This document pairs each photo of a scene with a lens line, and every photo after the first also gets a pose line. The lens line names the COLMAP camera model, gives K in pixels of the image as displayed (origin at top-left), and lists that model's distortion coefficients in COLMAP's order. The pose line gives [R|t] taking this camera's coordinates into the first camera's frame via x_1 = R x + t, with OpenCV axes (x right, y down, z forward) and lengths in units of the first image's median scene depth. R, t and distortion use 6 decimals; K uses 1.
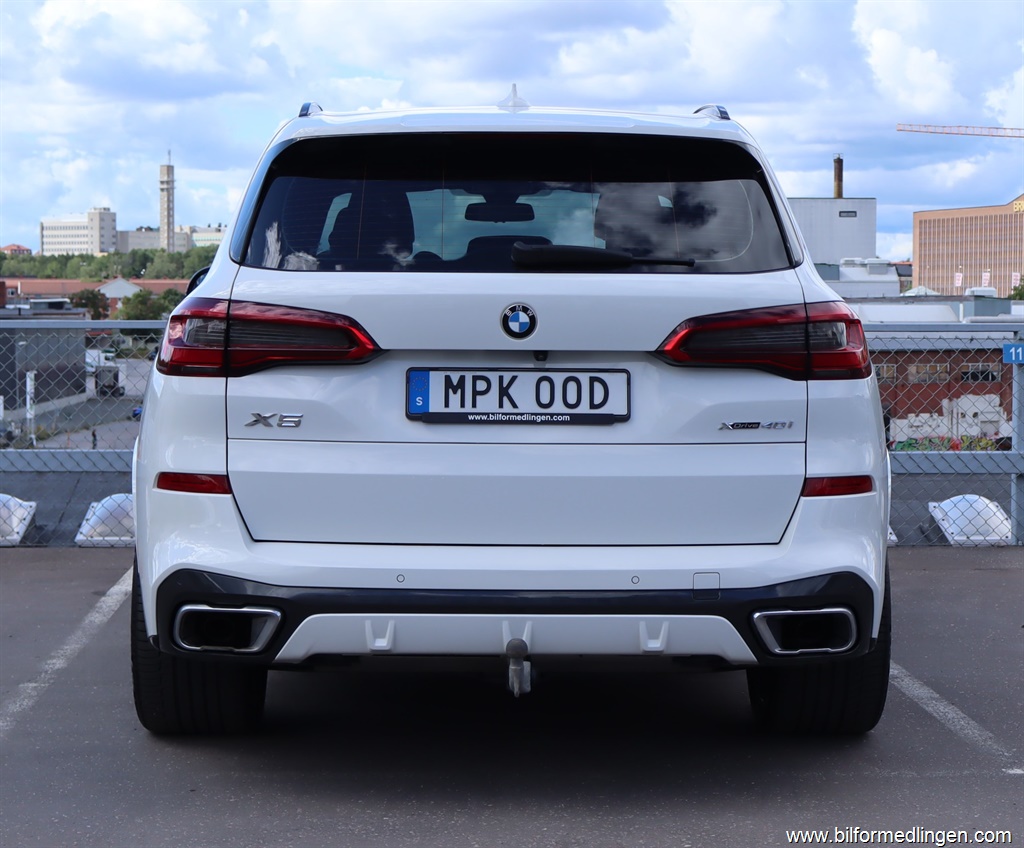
lens RADIAL K [[2248.2, 0, 512.0], [0, 2248.2, 424.0], [0, 0, 1]] dist [0.022075, 0.073514]
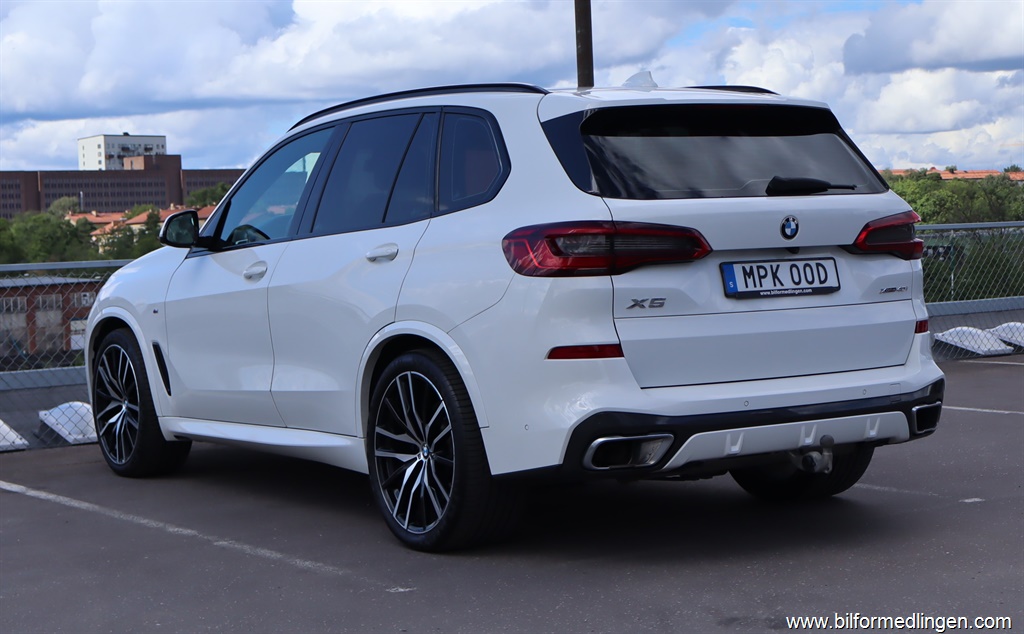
lens RADIAL K [[1883.0, 0, 512.0], [0, 1883.0, 317.0], [0, 0, 1]] dist [-0.035727, -0.026739]
pose [[0.851326, -0.059494, 0.521252, -0.809450], [0.068676, 0.997638, 0.001703, -0.000878], [-0.520122, 0.034347, 0.853401, 0.019184]]
